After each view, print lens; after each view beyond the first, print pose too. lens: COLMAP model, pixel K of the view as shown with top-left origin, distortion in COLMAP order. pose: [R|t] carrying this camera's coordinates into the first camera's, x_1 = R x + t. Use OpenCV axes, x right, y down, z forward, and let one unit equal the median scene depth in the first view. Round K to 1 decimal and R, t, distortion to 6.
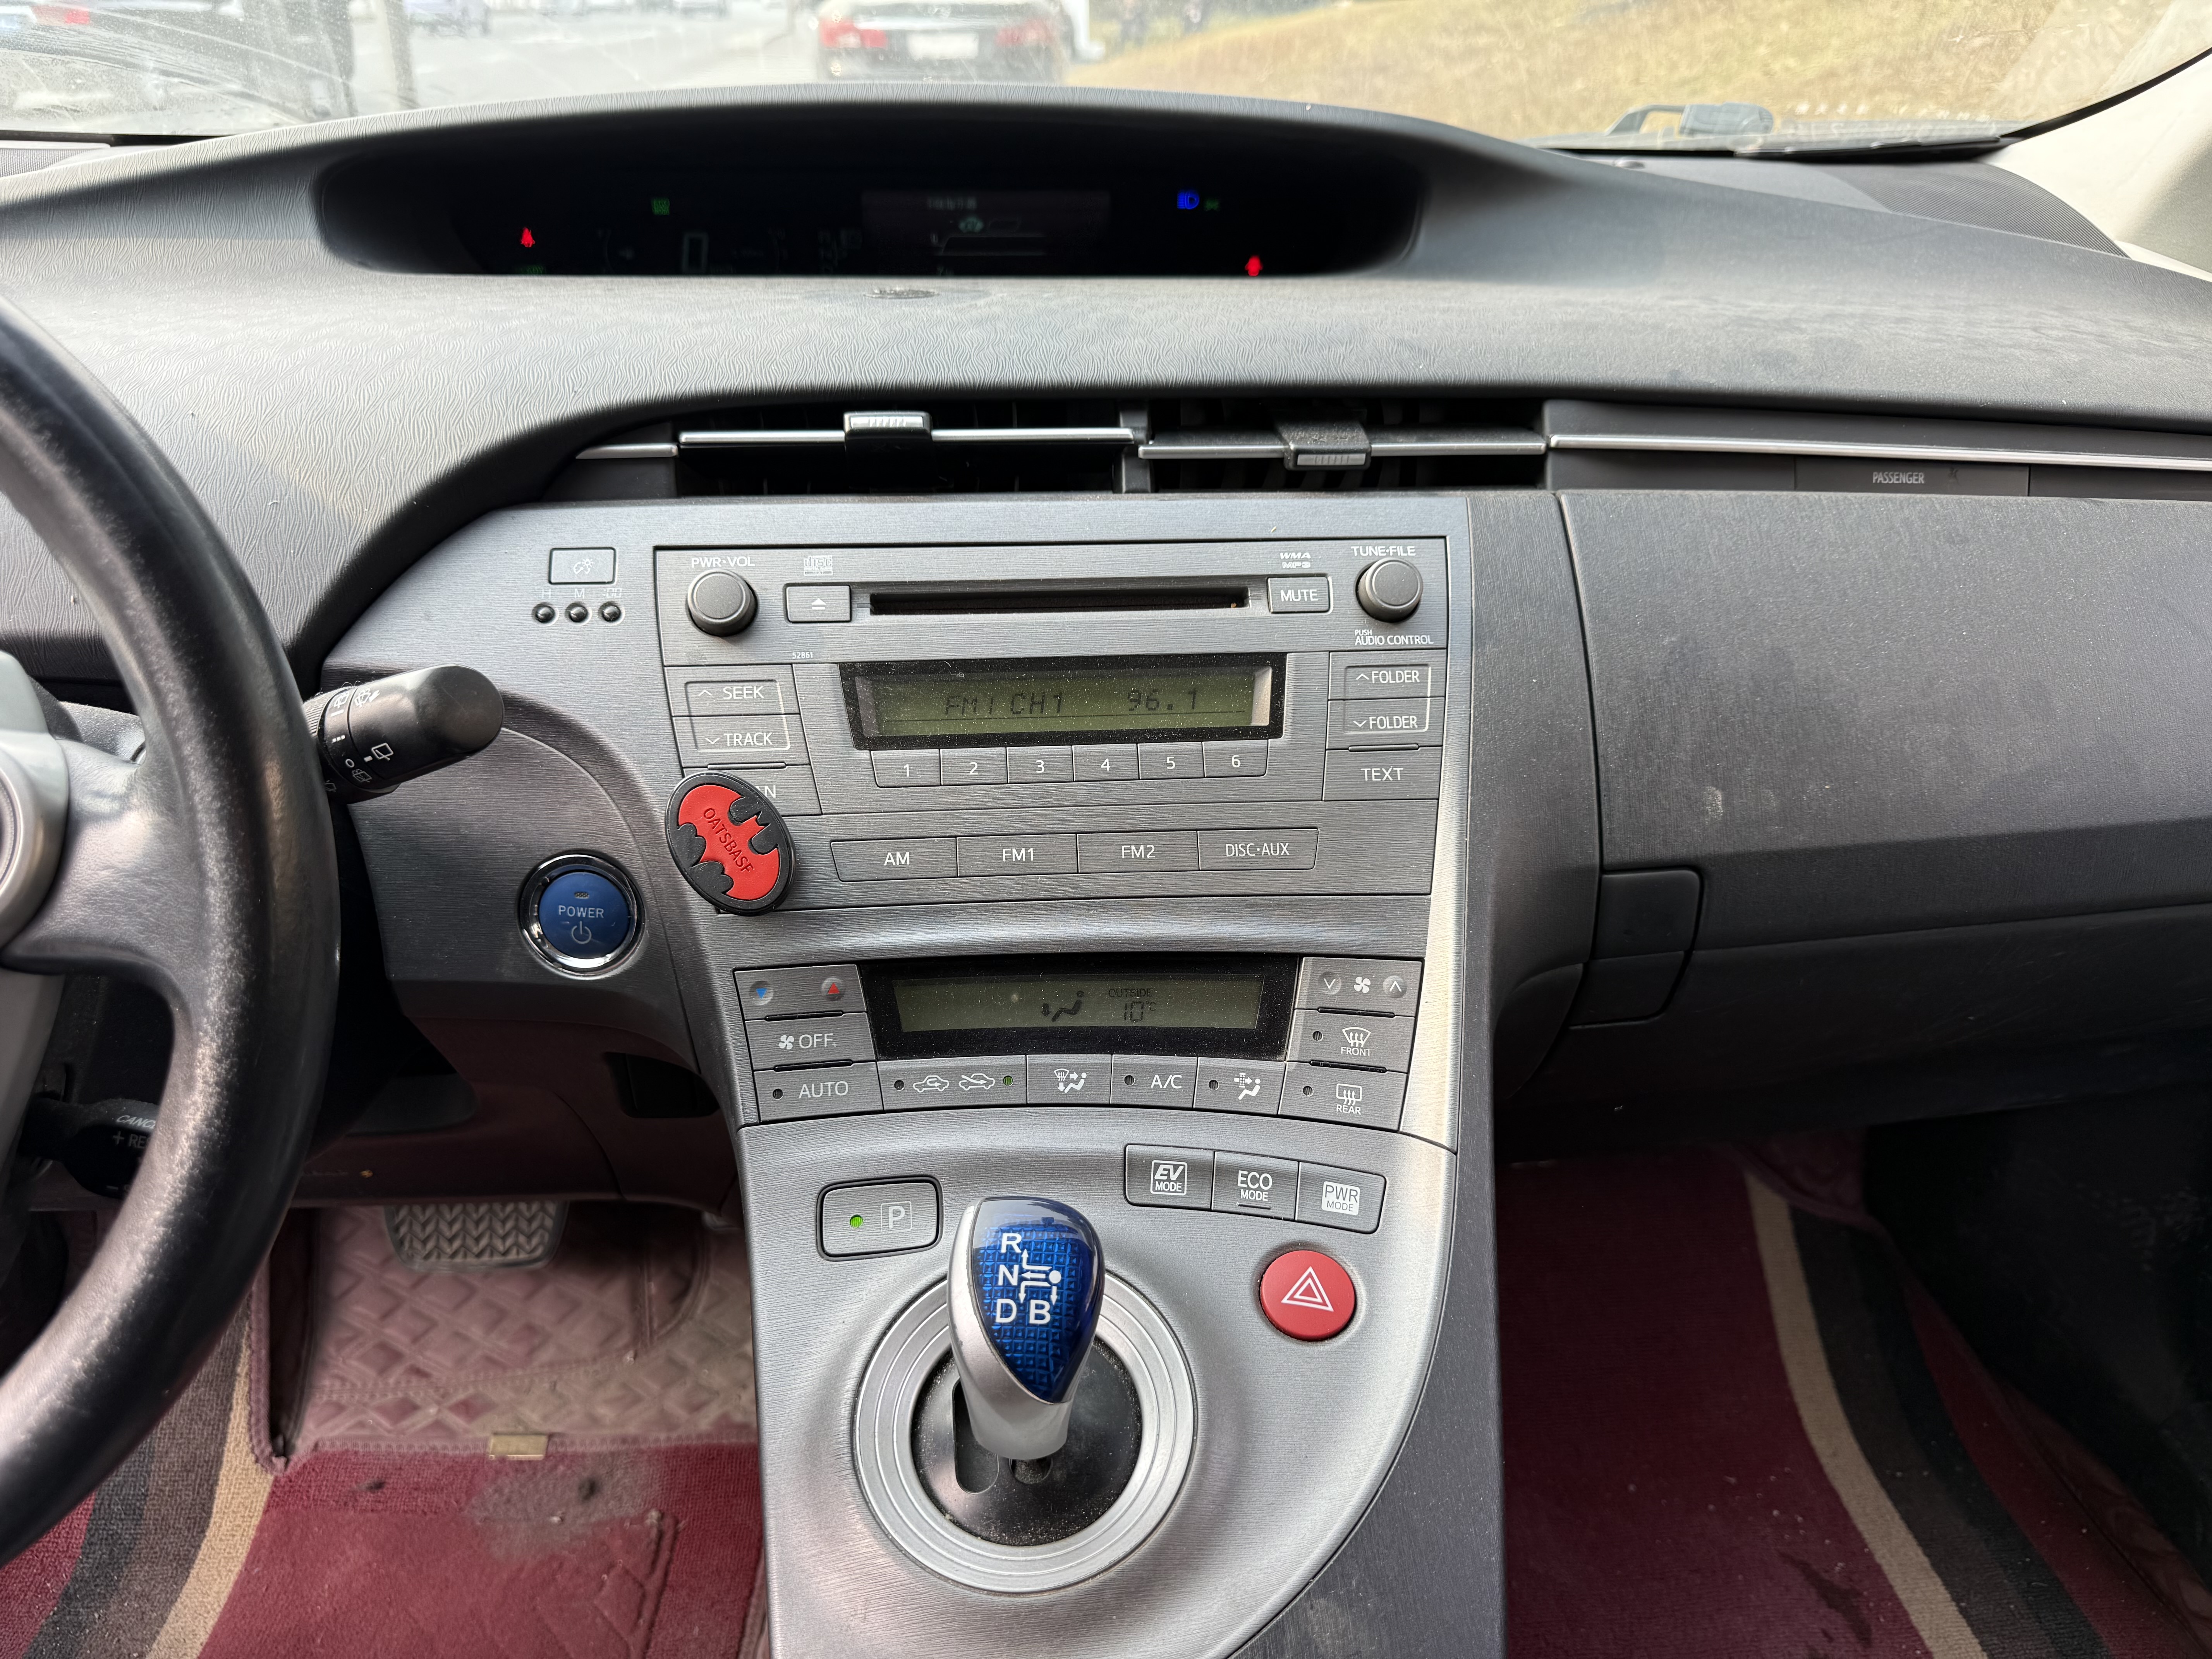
lens RADIAL K [[1590.3, 0, 1114.3], [0, 1590.3, 833.2], [0, 0, 1]] dist [0.057854, -0.085688]
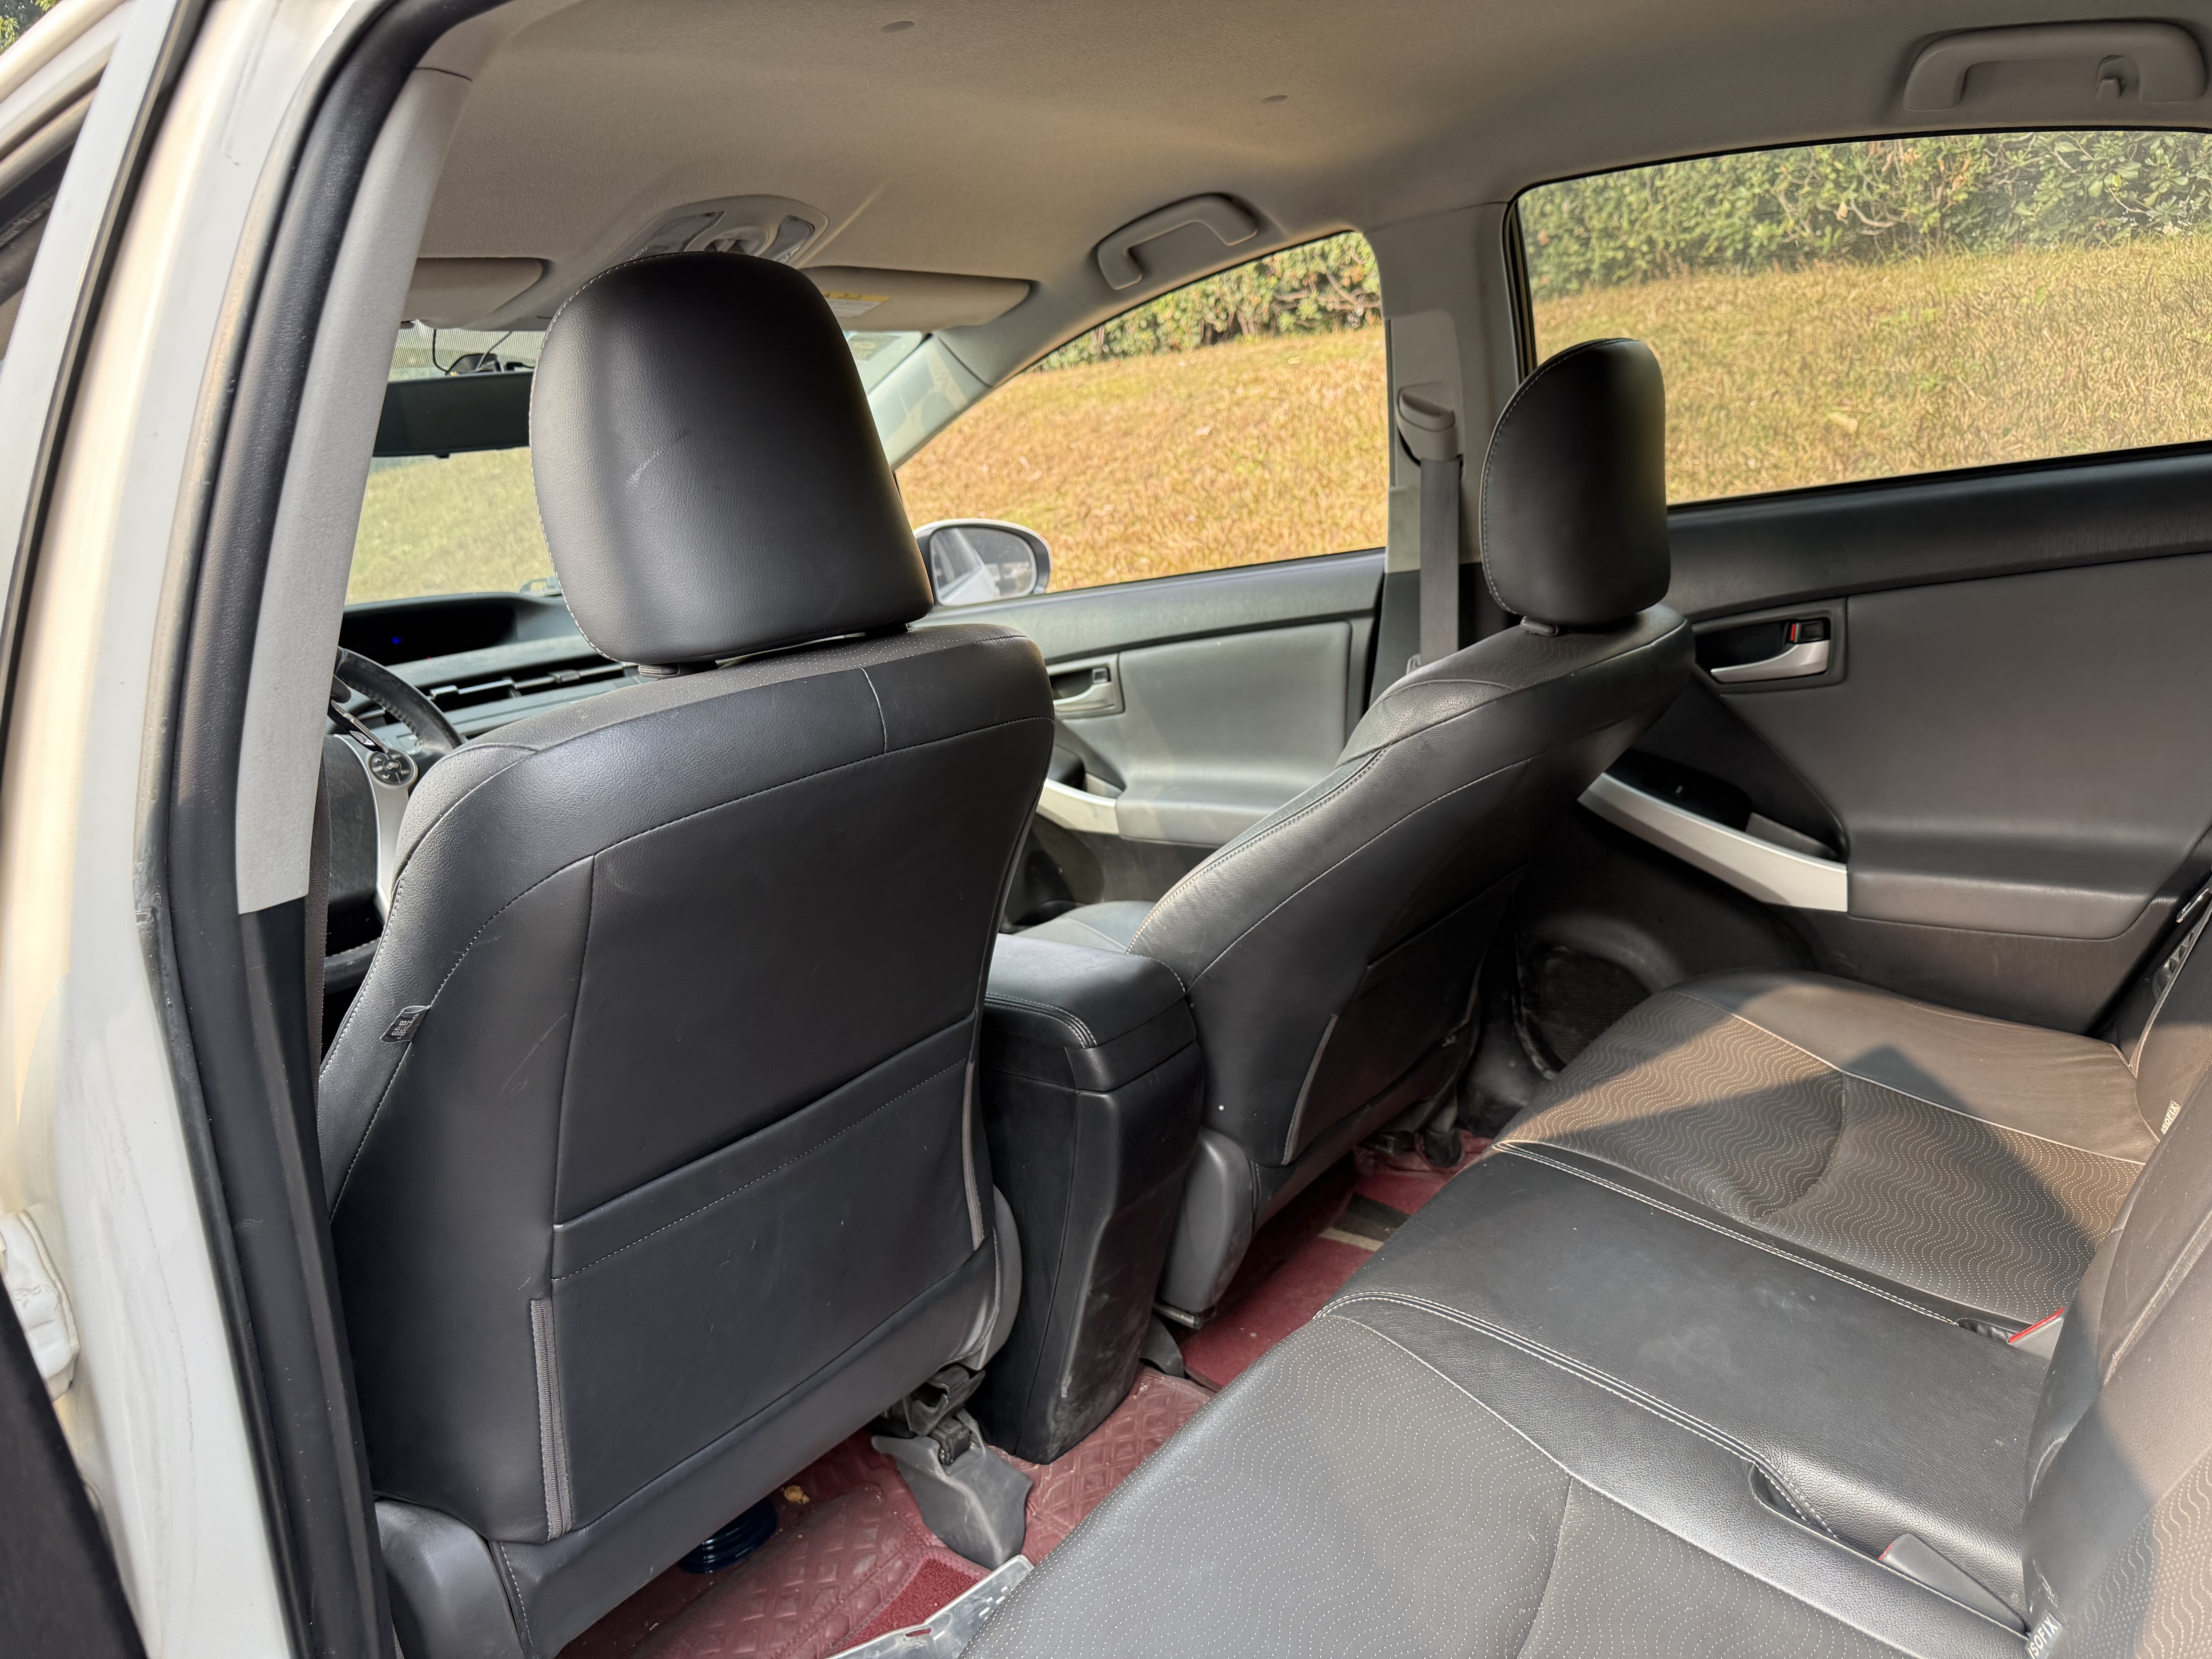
lens RADIAL K [[1590.3, 0, 1114.3], [0, 1590.3, 833.2], [0, 0, 1]] dist [0.057854, -0.085688]
pose [[0.674544, -0.254744, 0.692890, -1.570217], [0.427642, 0.899899, -0.085467, 0.877074], [-0.601758, 0.353960, 0.715960, -2.084929]]
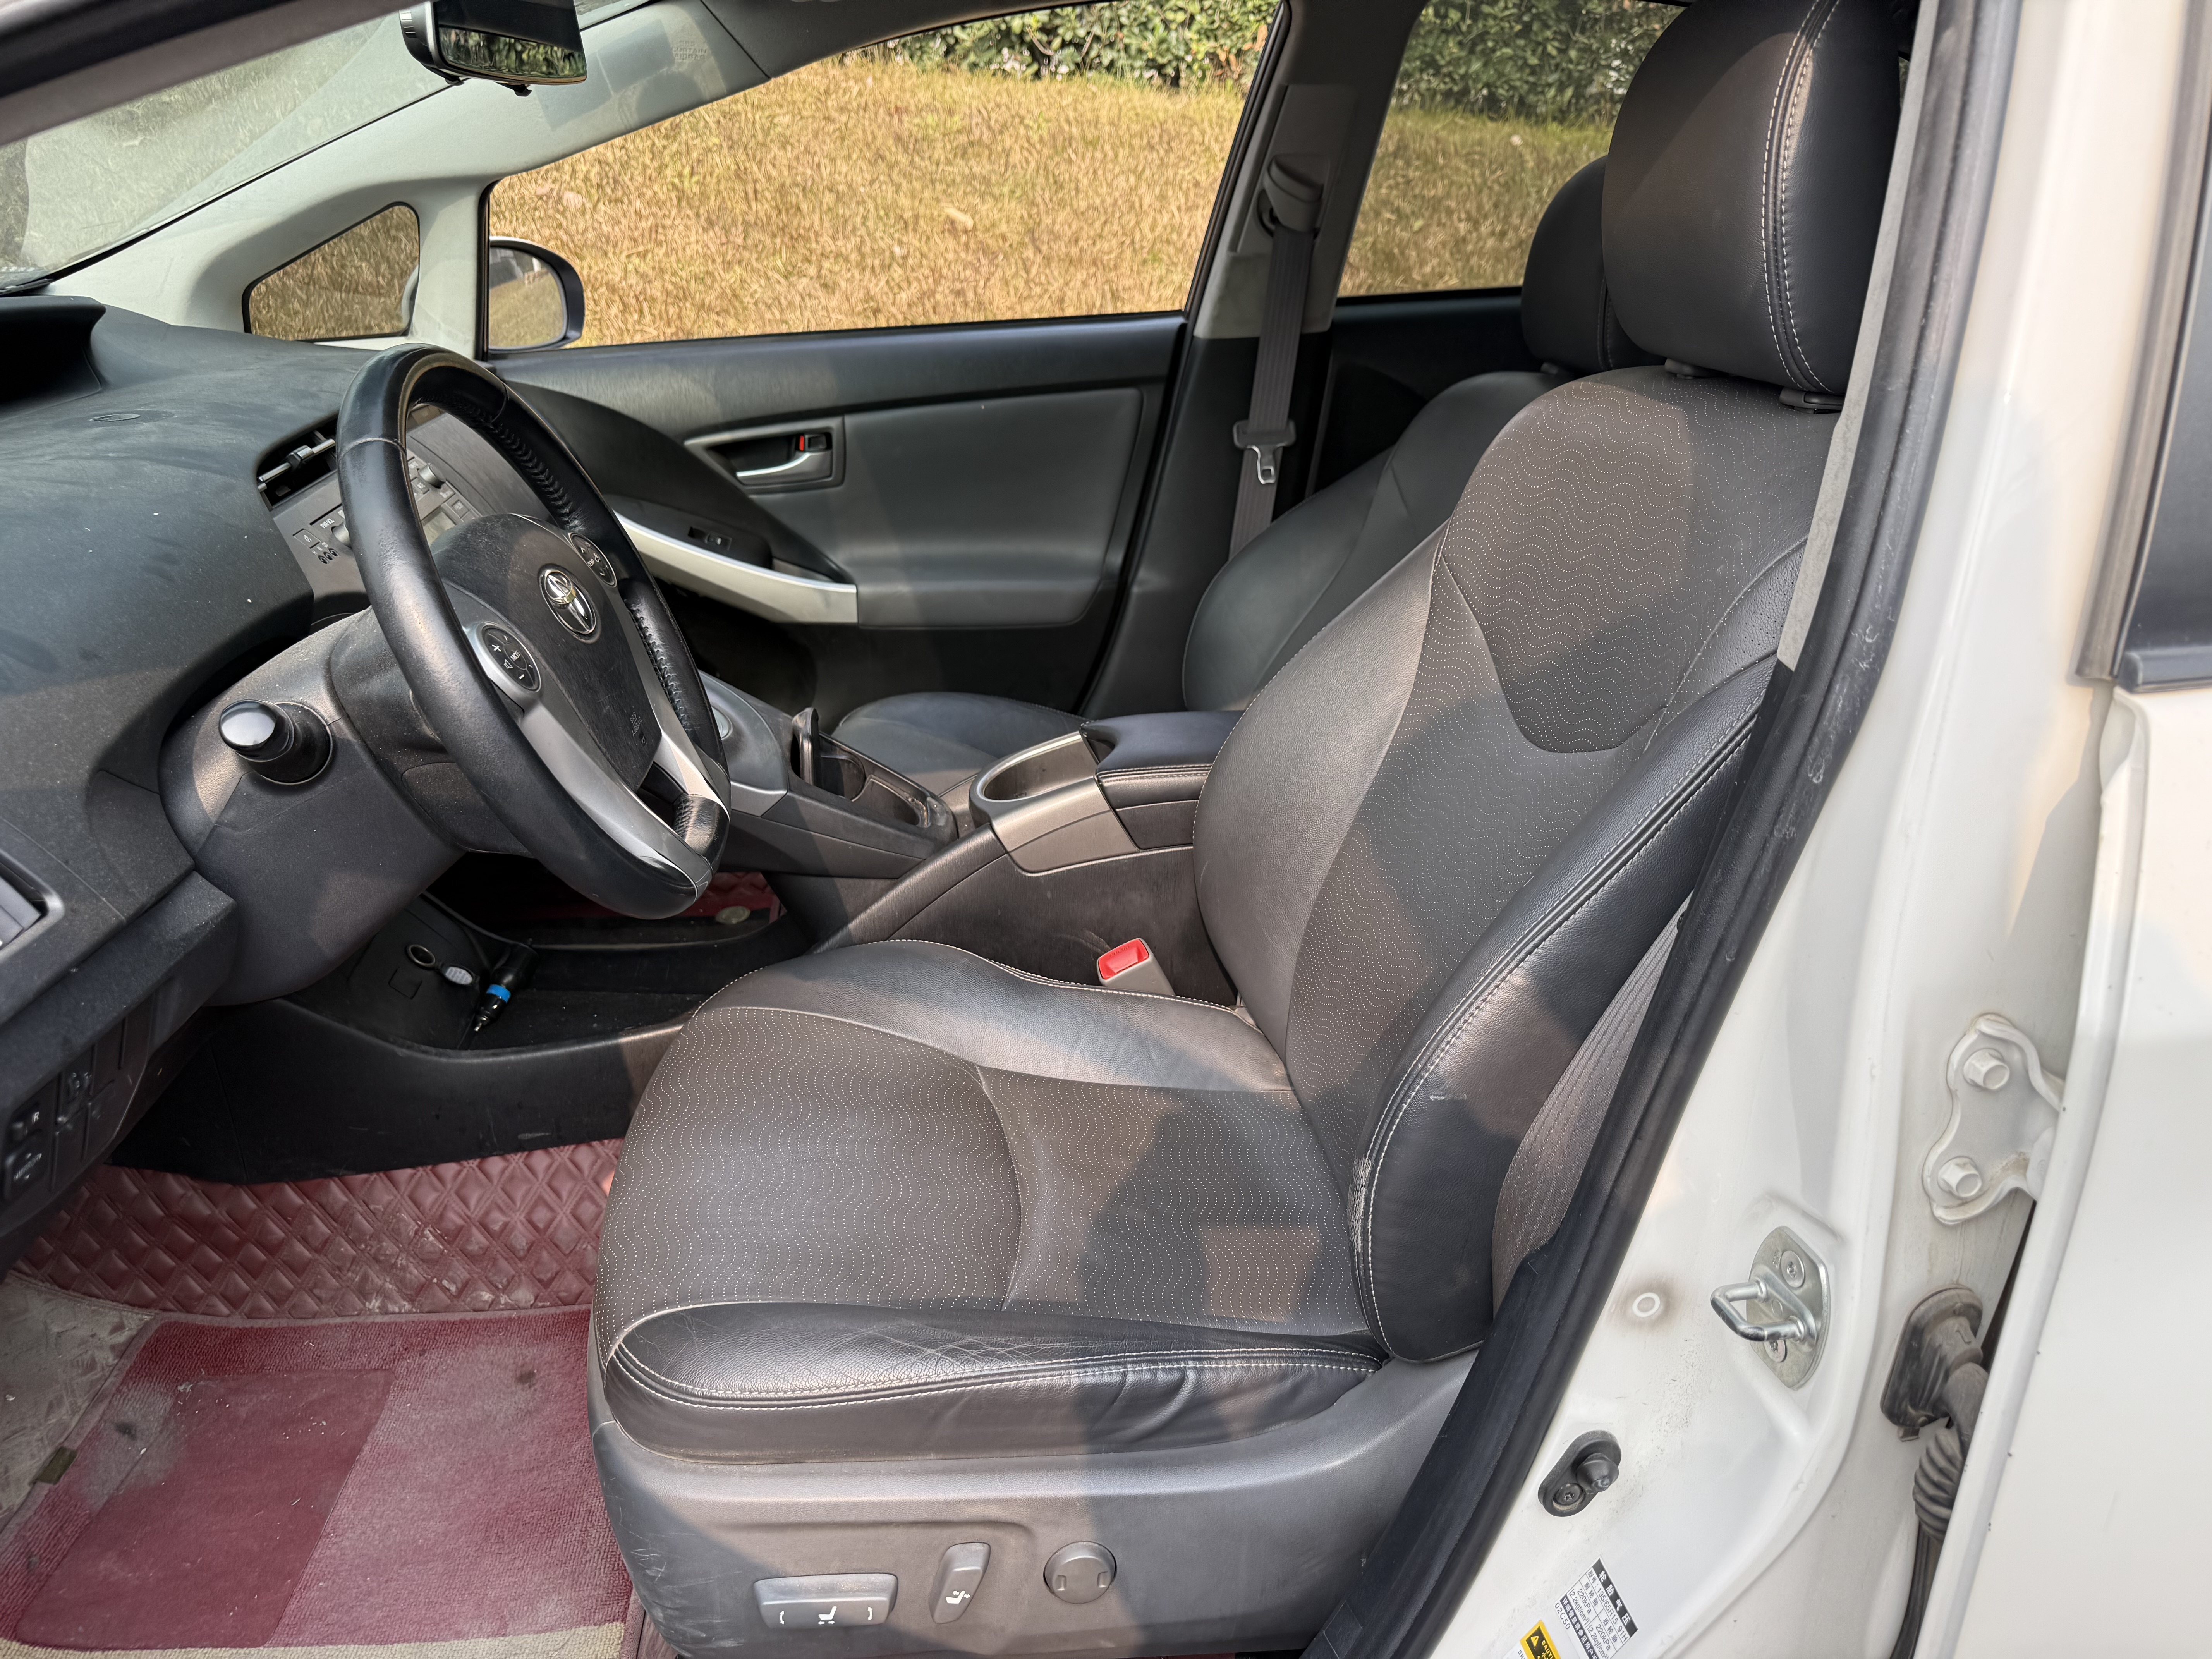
lens RADIAL K [[1590.3, 0, 1114.3], [0, 1590.3, 833.2], [0, 0, 1]] dist [0.057854, -0.085688]
pose [[-0.042552, -0.402177, 0.914572, -2.342694], [0.429305, 0.819224, 0.380222, -0.193954], [-0.902156, 0.408810, 0.137798, -0.061204]]
